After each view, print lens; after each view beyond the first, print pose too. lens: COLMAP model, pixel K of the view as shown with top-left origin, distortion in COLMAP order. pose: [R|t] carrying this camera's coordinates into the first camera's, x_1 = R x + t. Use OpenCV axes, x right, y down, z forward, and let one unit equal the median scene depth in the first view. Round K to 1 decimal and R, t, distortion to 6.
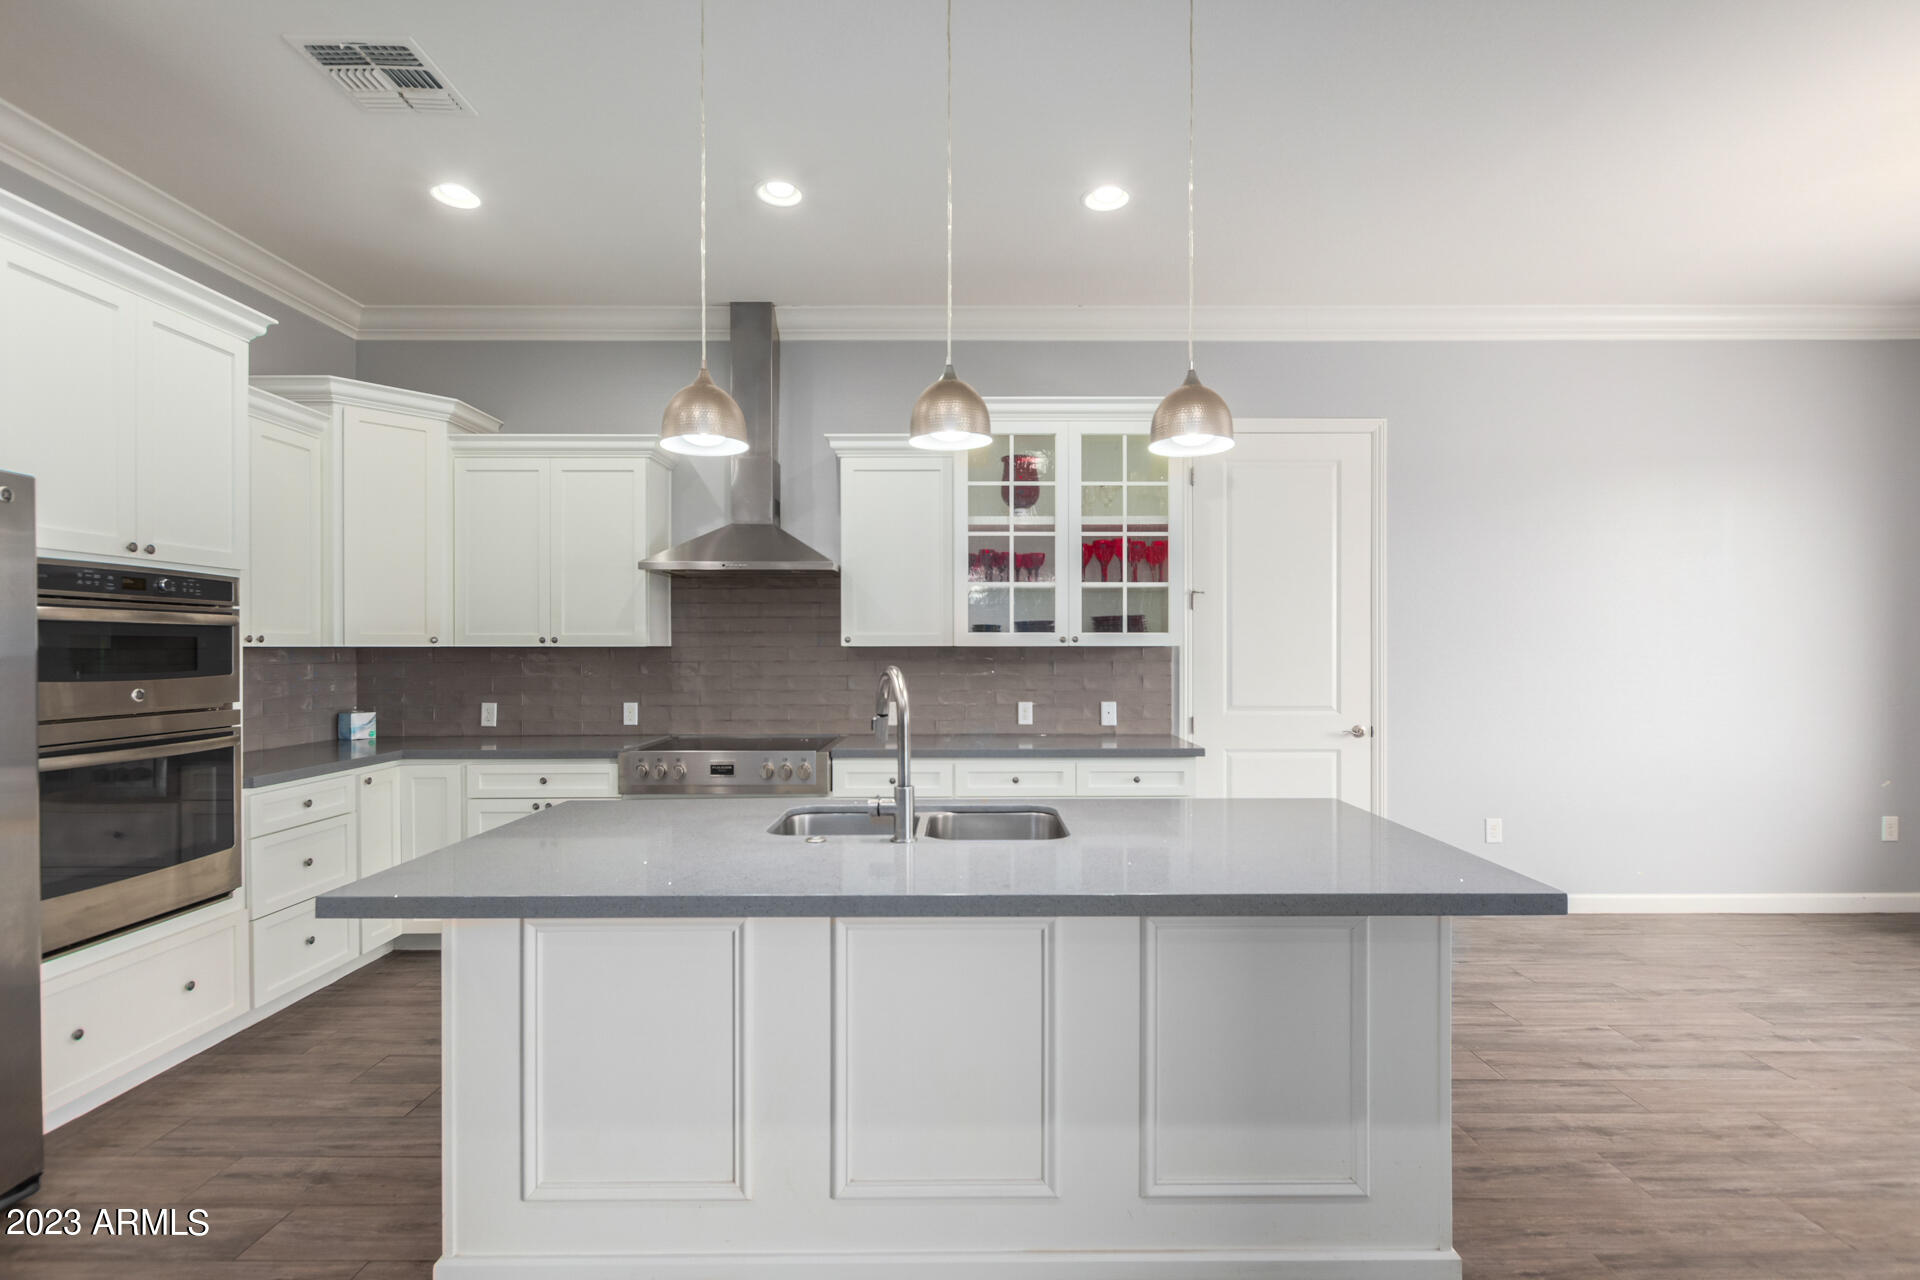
lens RADIAL K [[880.5, 0, 968.7], [0, 880.5, 639.0], [0, 0, 1]] dist [0.006478, -0.003342]
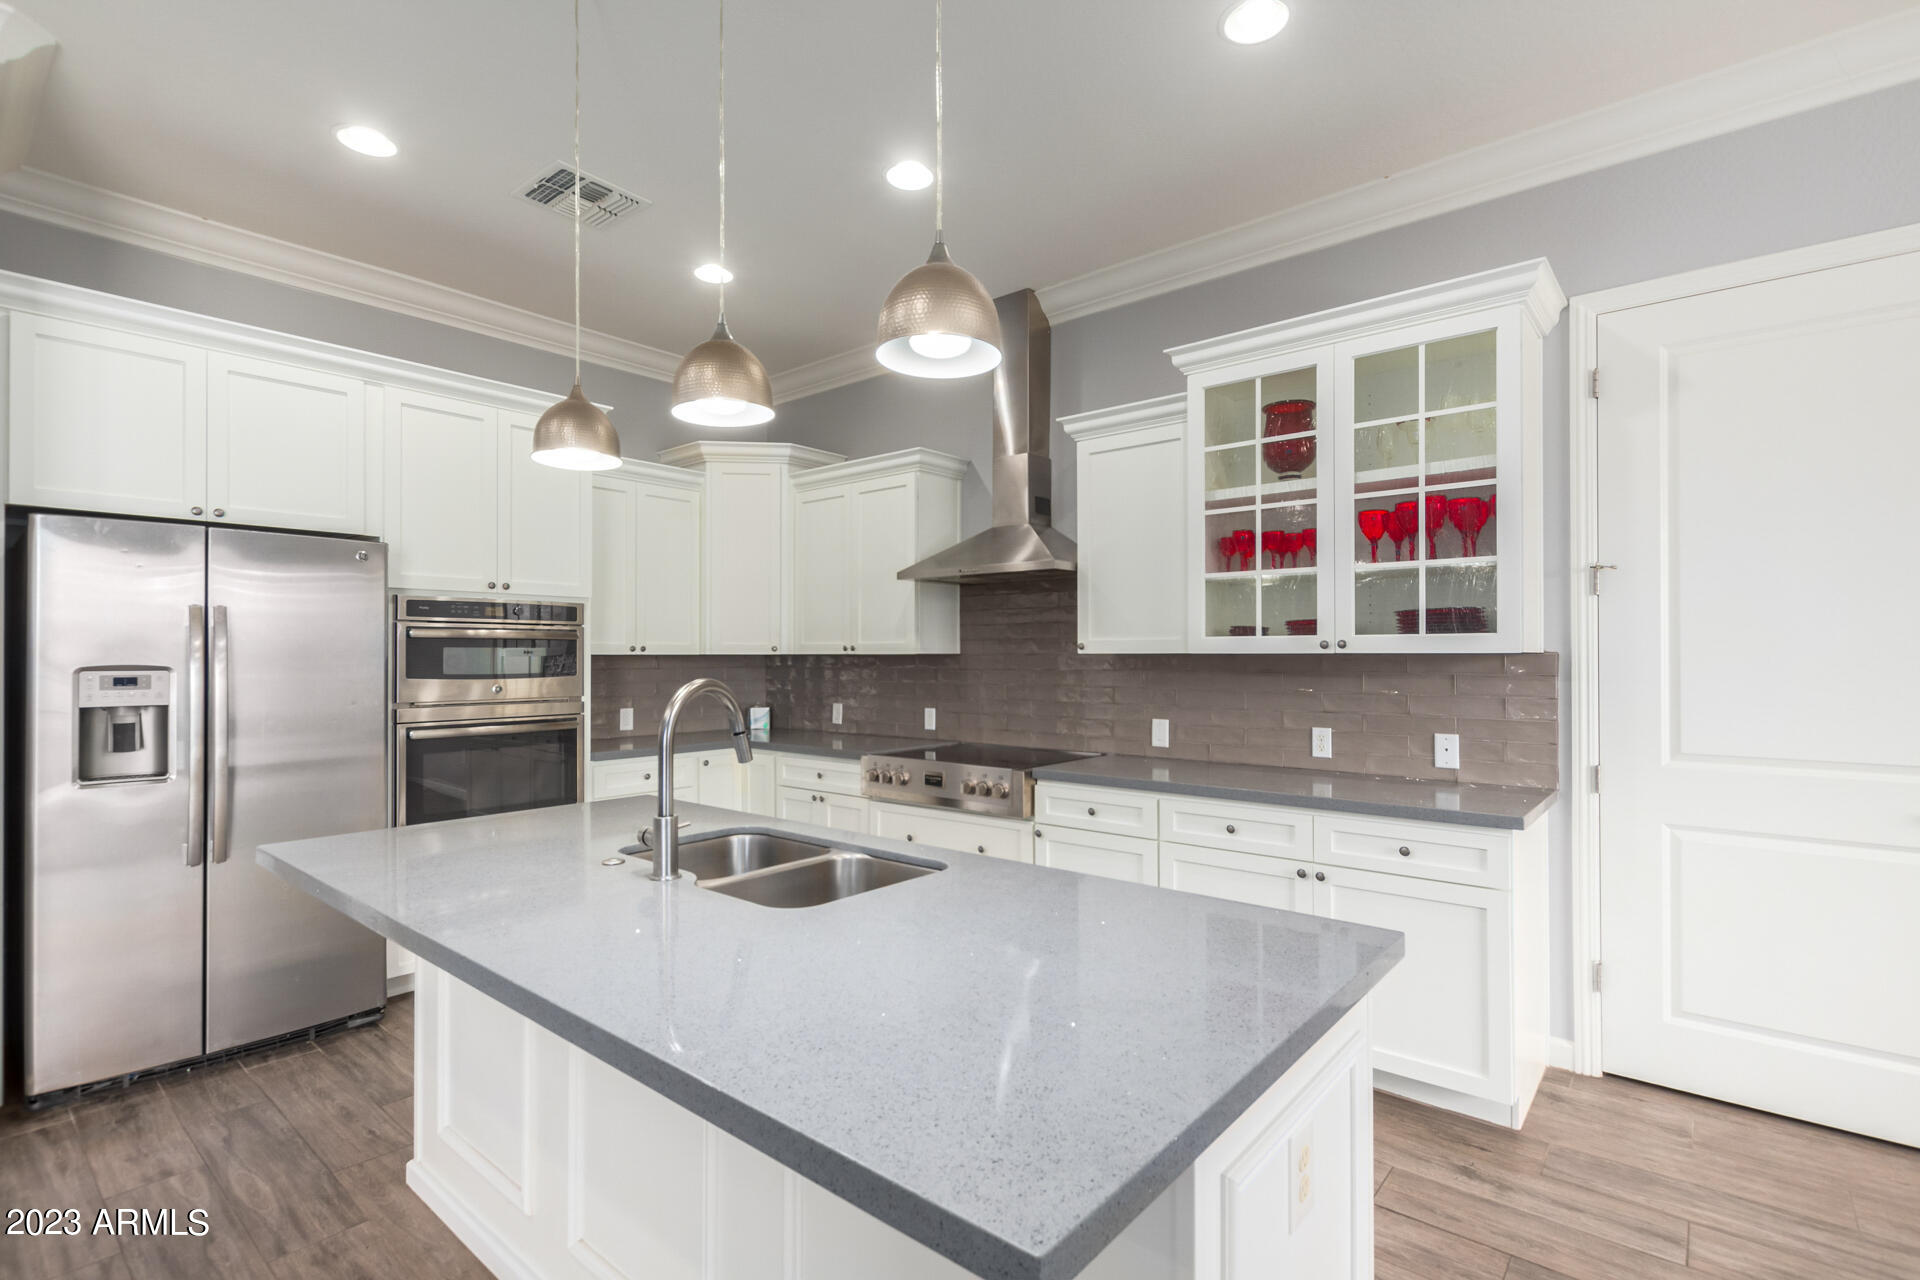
lens RADIAL K [[880.5, 0, 960.8], [0, 880.5, 647.2], [0, 0, 1]] dist [0.006478, -0.003342]
pose [[0.769173, -0.005602, -0.639016, 0.338539], [0.006767, 0.999977, -0.000621, 0.001021], [0.639004, -0.003846, 0.769193, 0.244851]]
